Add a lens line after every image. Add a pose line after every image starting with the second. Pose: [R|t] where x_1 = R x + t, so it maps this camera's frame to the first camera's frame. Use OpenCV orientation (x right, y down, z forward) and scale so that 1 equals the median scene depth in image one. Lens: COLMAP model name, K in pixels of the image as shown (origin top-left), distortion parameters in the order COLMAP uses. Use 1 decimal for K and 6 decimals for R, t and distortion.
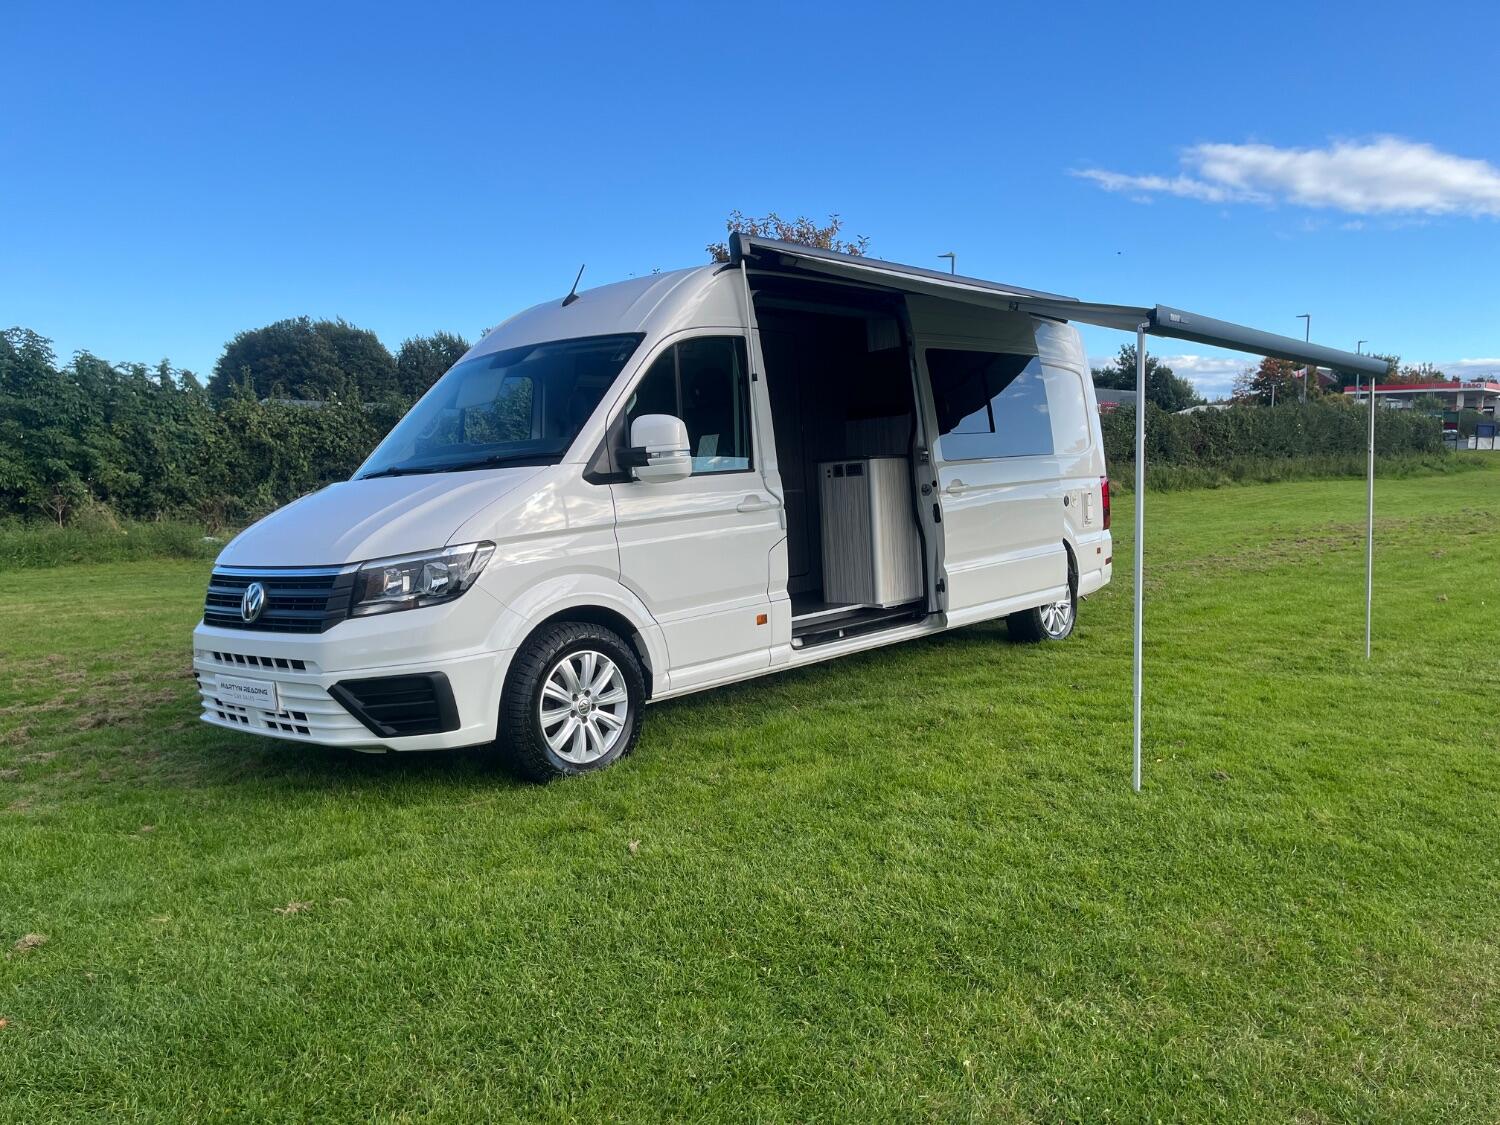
lens RADIAL K [[1134.4, 0, 763.4], [0, 1134.4, 567.3], [0, 0, 1]] dist [0.067136, -0.088763]
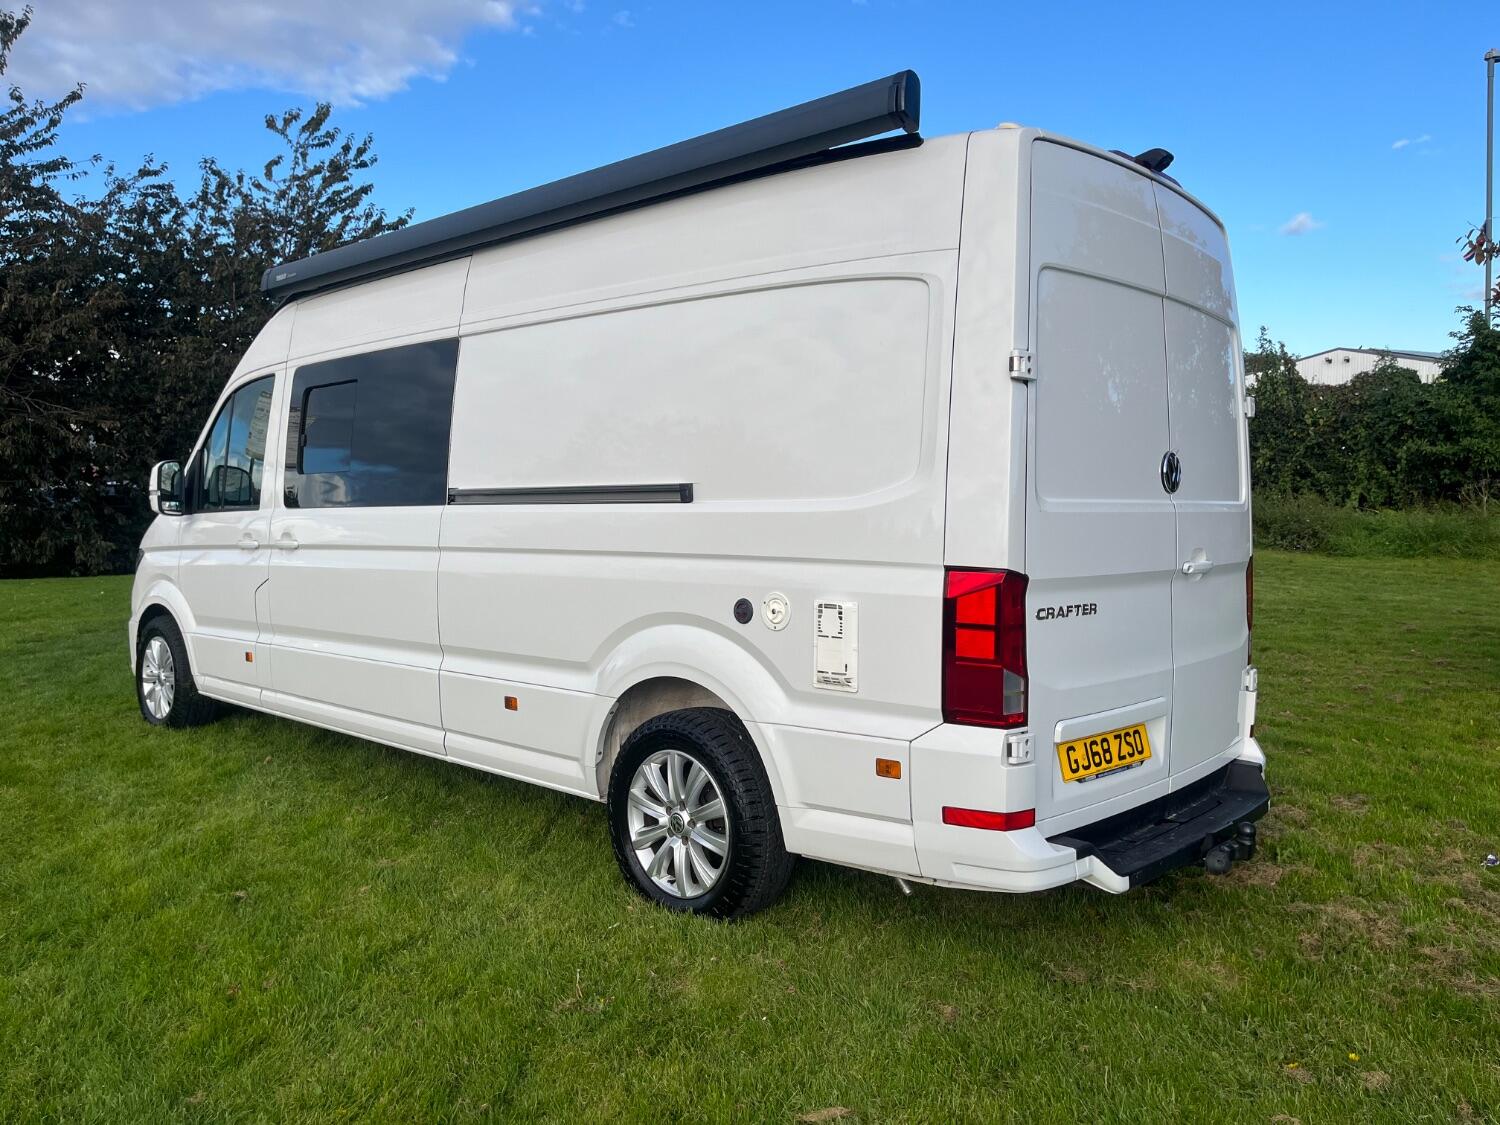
lens RADIAL K [[1134.4, 0, 743.2], [0, 1134.4, 571.3], [0, 0, 1]] dist [0.067136, -0.088763]
pose [[-0.041669, 0.110496, -0.993003, 0.983237], [-0.067424, 0.991289, 0.113134, -0.173656], [0.996854, 0.071667, -0.033856, 1.457922]]
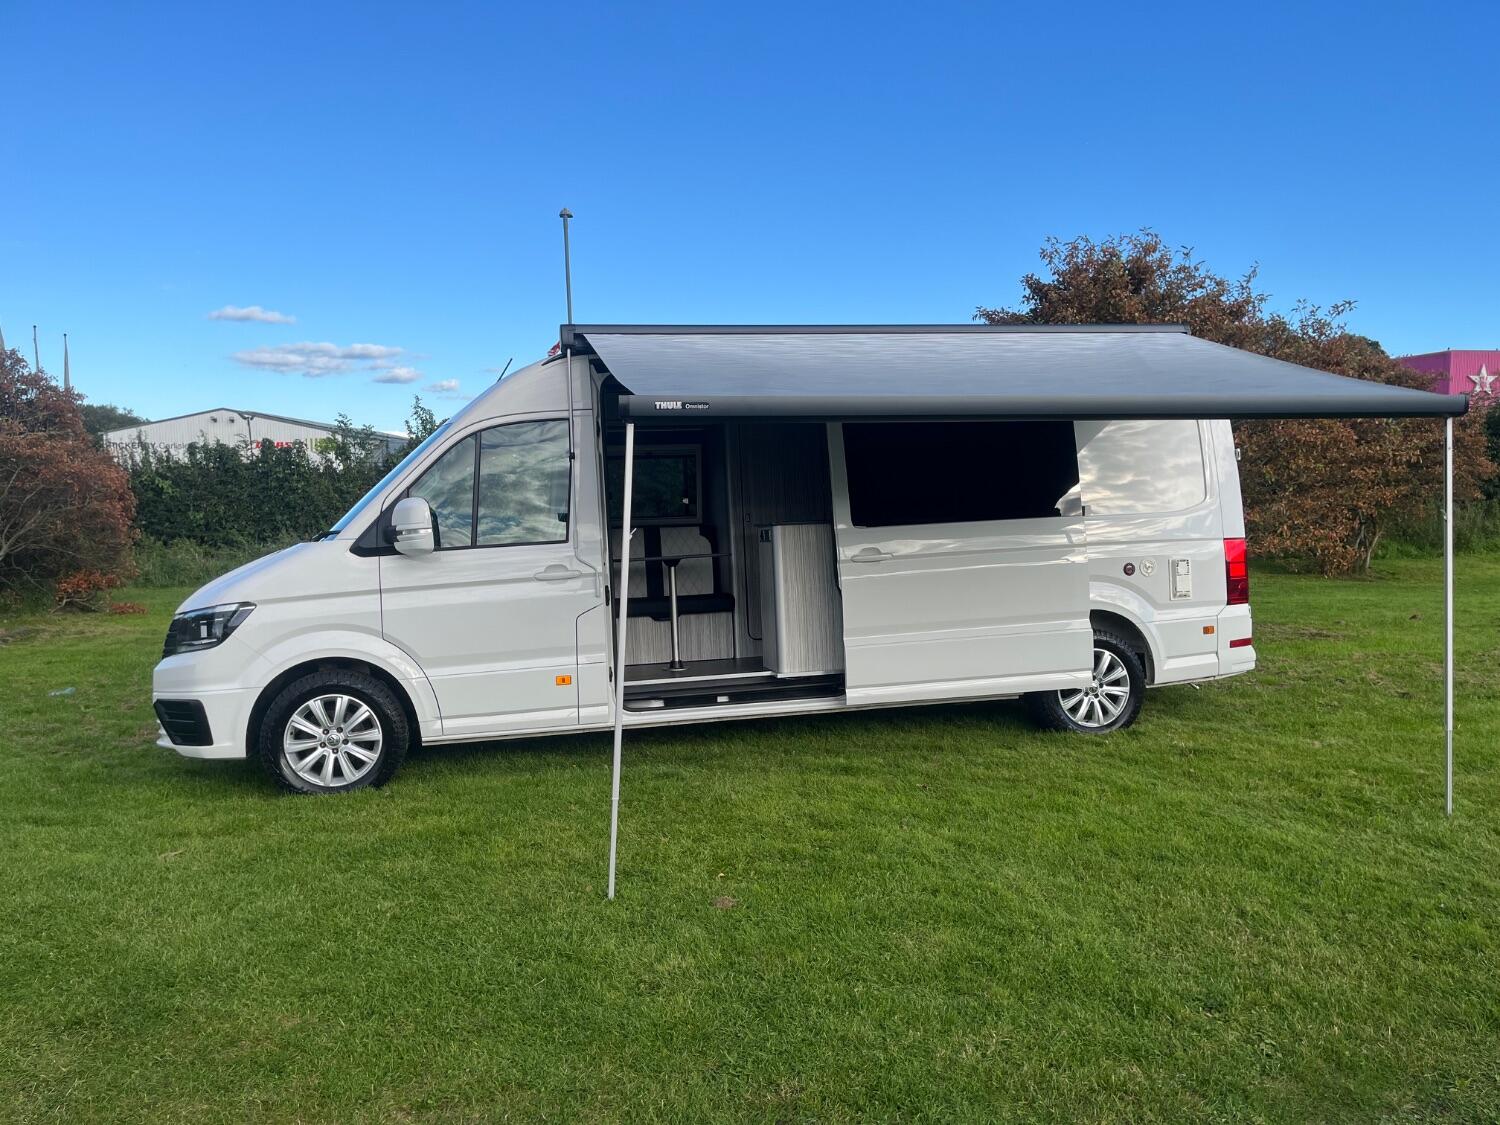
lens RADIAL K [[1134.4, 0, 761.5], [0, 1134.4, 566.3], [0, 0, 1]] dist [0.067136, -0.088763]
pose [[0.811756, 0.036159, -0.582876, 0.772233], [-0.043869, 0.999037, 0.000881, -0.070805], [0.582346, 0.024855, 0.812561, 0.226418]]
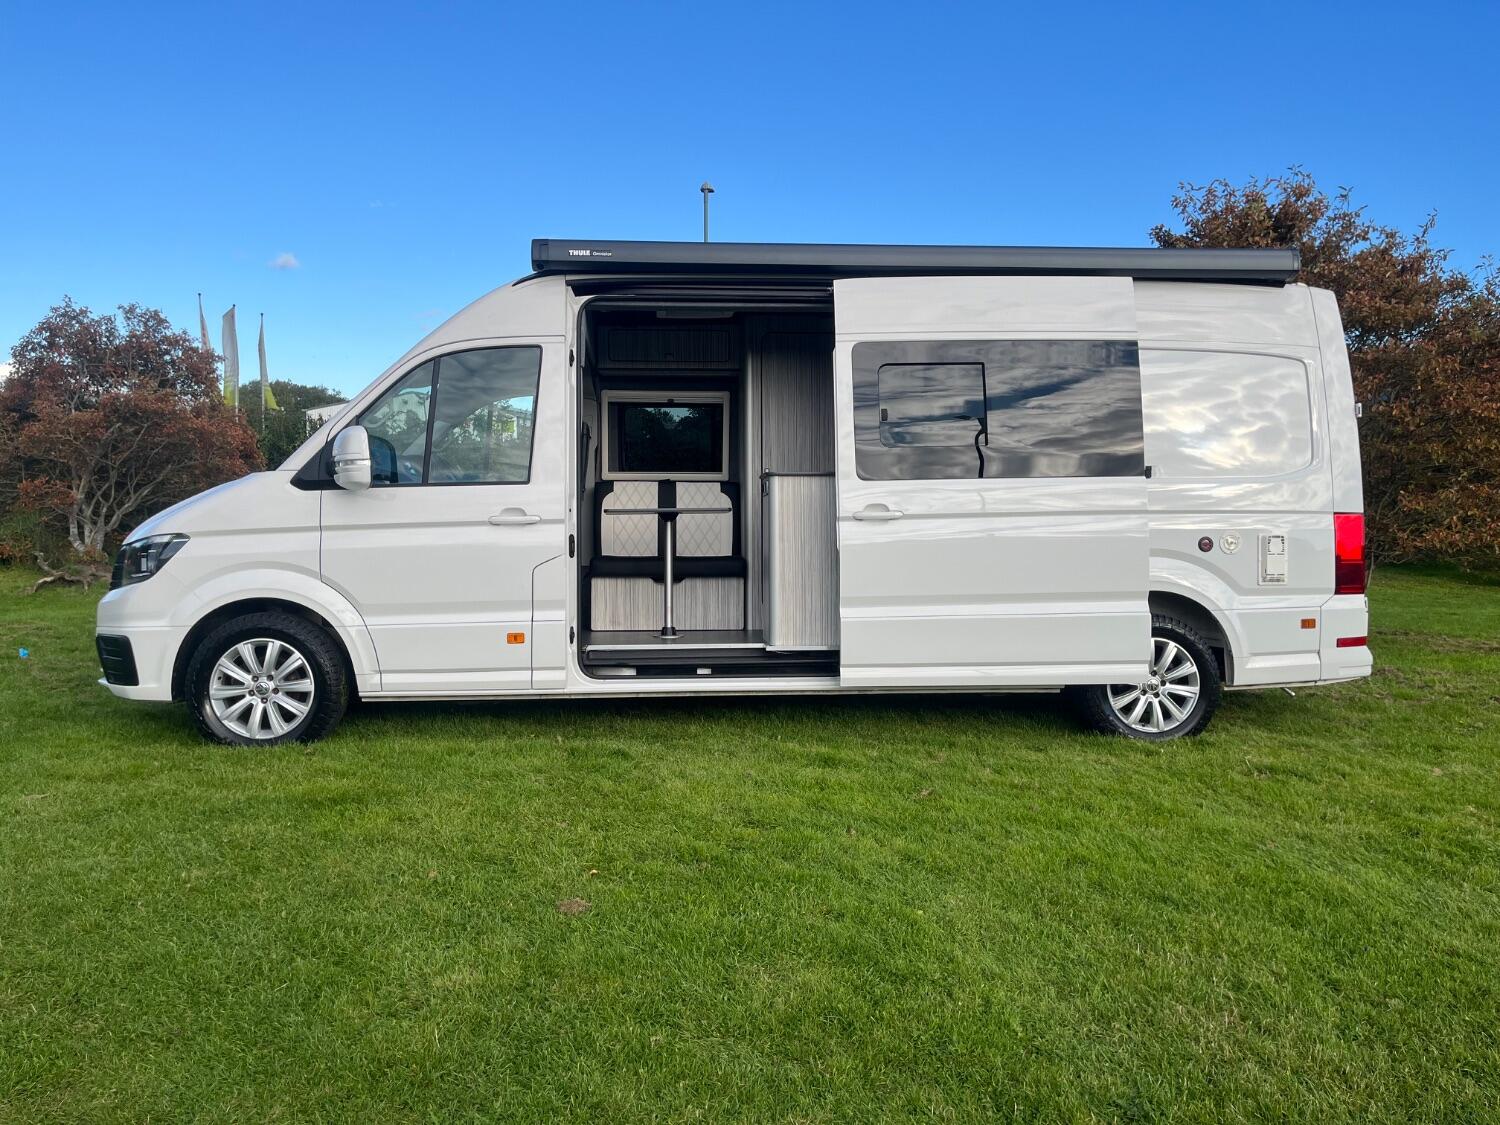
lens RADIAL K [[1134.4, 0, 748.9], [0, 1134.4, 551.2], [0, 0, 1]] dist [0.067136, -0.088763]
pose [[0.706483, 0.063626, -0.704865, 0.806850], [-0.085500, 0.996329, 0.004240, -0.047762], [0.702547, 0.057271, 0.709329, 0.447552]]
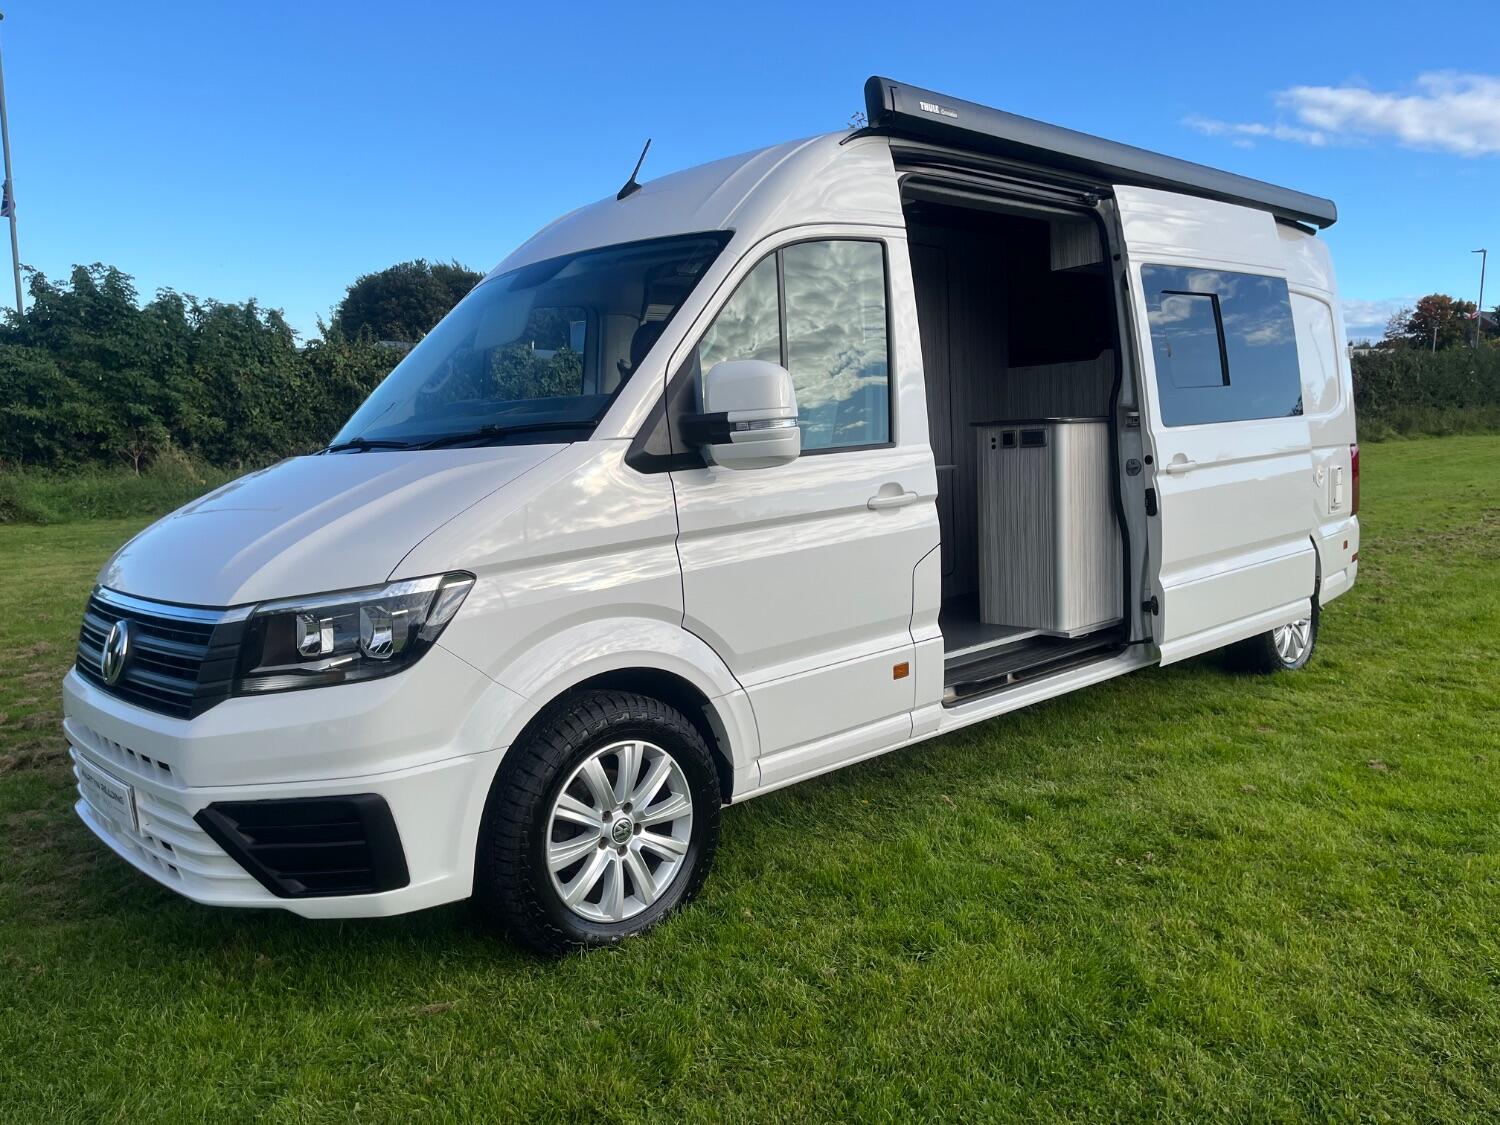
lens RADIAL K [[1134.4, 0, 750.8], [0, 1134.4, 563.6], [0, 0, 1]] dist [0.067136, -0.088763]
pose [[0.994537, 0.022320, -0.101971, -0.022238], [-0.017706, 0.998788, 0.045932, -0.045341], [0.102873, -0.043875, 0.993726, 0.328957]]
